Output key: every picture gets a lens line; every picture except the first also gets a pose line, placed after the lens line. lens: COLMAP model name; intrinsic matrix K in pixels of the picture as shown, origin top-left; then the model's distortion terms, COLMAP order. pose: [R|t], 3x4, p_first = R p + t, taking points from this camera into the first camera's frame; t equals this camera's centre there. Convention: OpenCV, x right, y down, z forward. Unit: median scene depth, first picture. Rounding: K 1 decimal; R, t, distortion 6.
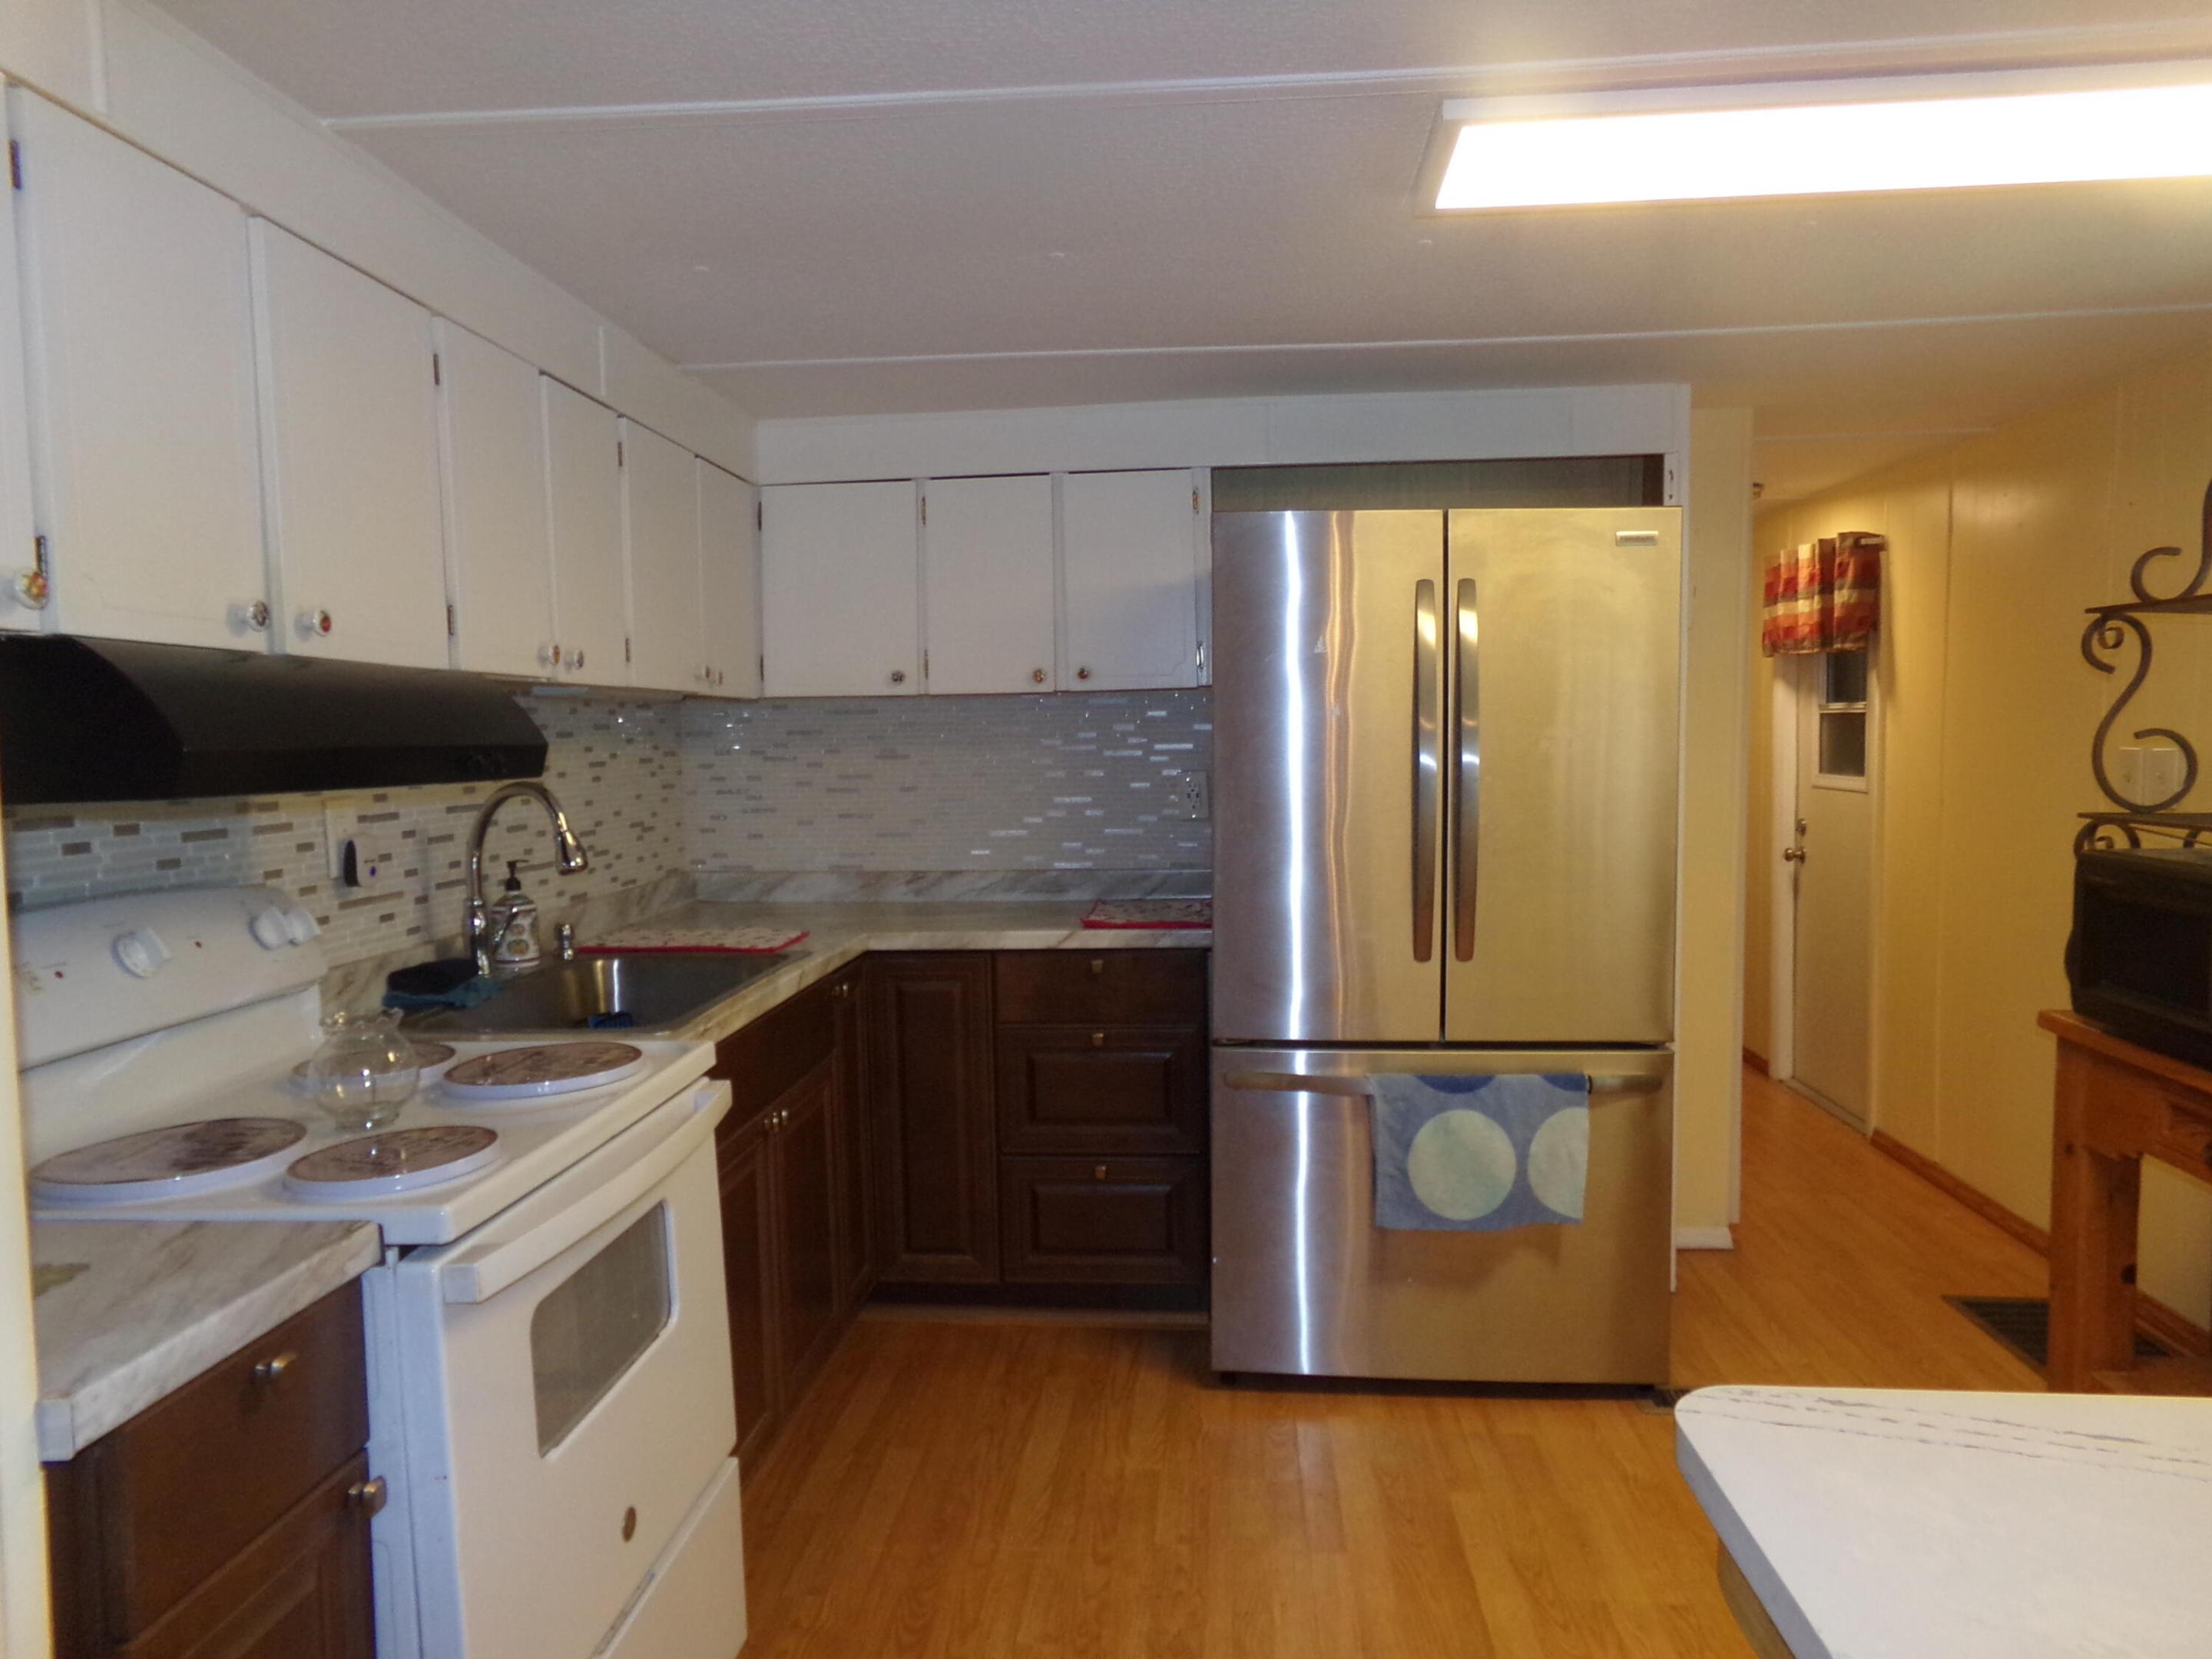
lens RADIAL K [[1471.5, 0, 1095.1], [0, 1471.5, 832.2], [0, 0, 1]] dist [-0.049373, 0.037495]
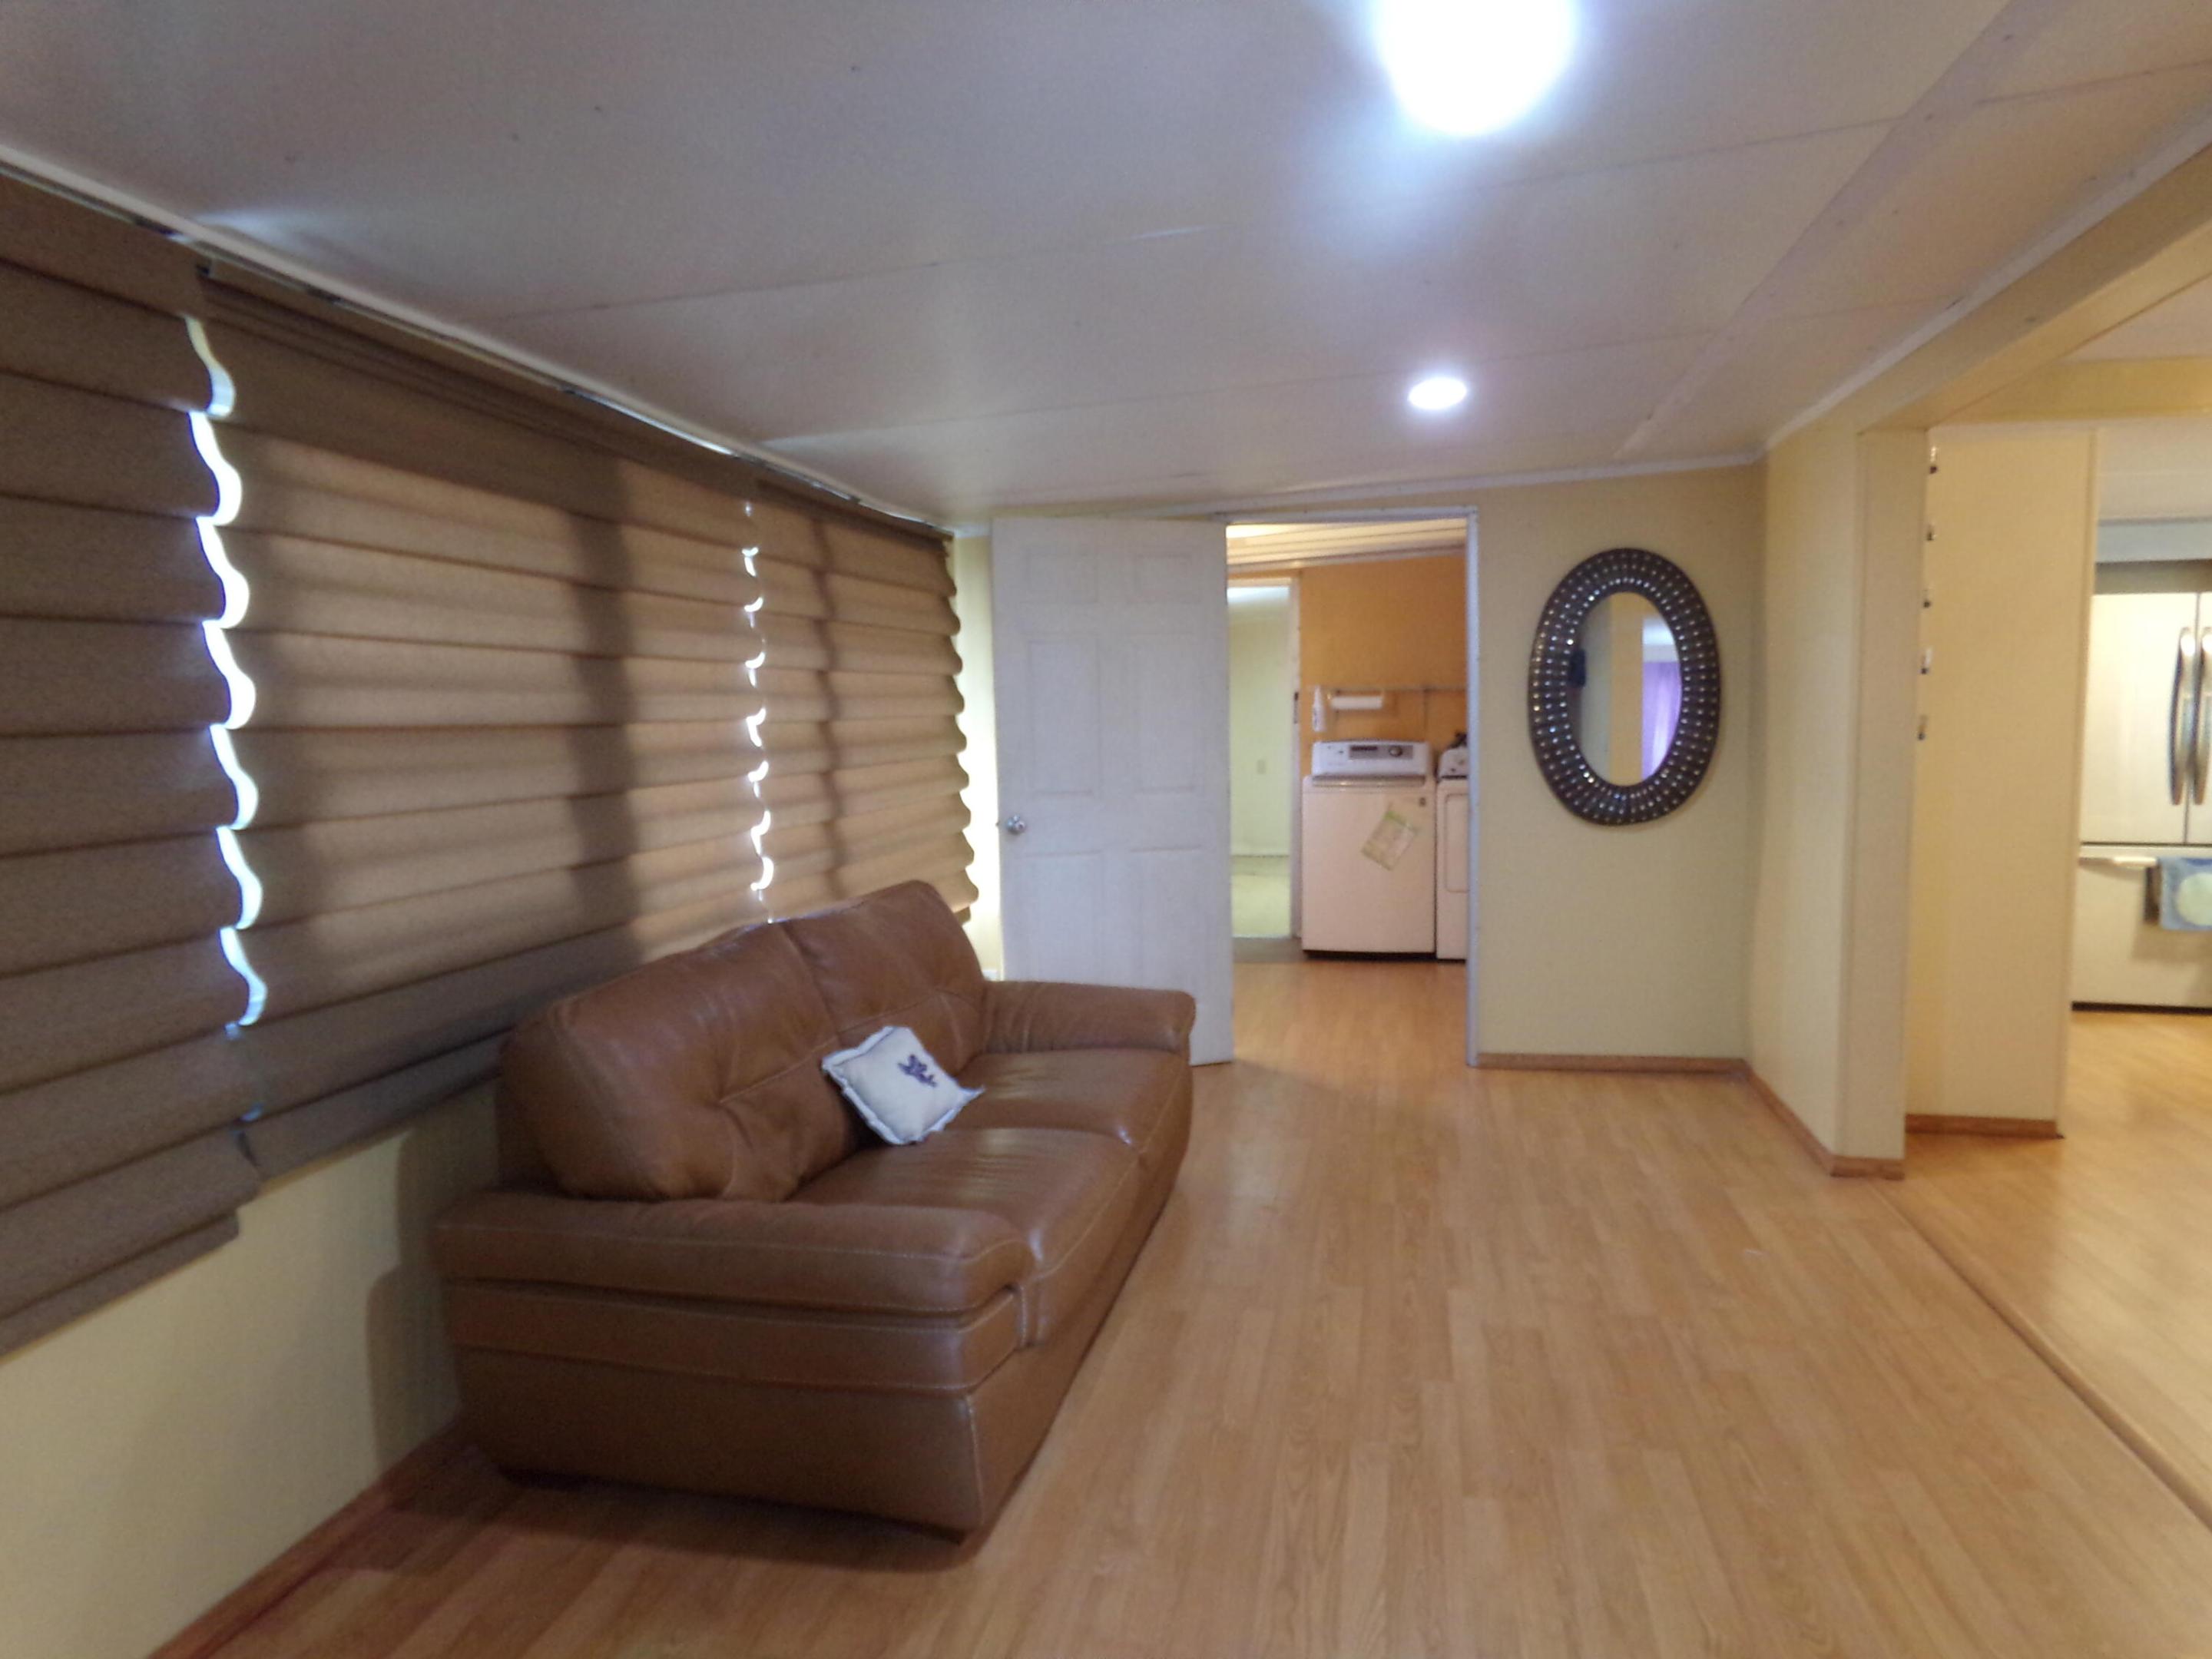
lens RADIAL K [[1471.5, 0, 1102.4], [0, 1471.5, 832.1], [0, 0, 1]] dist [-0.049373, 0.037495]
pose [[0.992293, 0.015750, -0.122907, -0.962237], [-0.013761, 0.999761, 0.017016, 0.100489], [0.123146, -0.015194, 0.992272, -1.150813]]
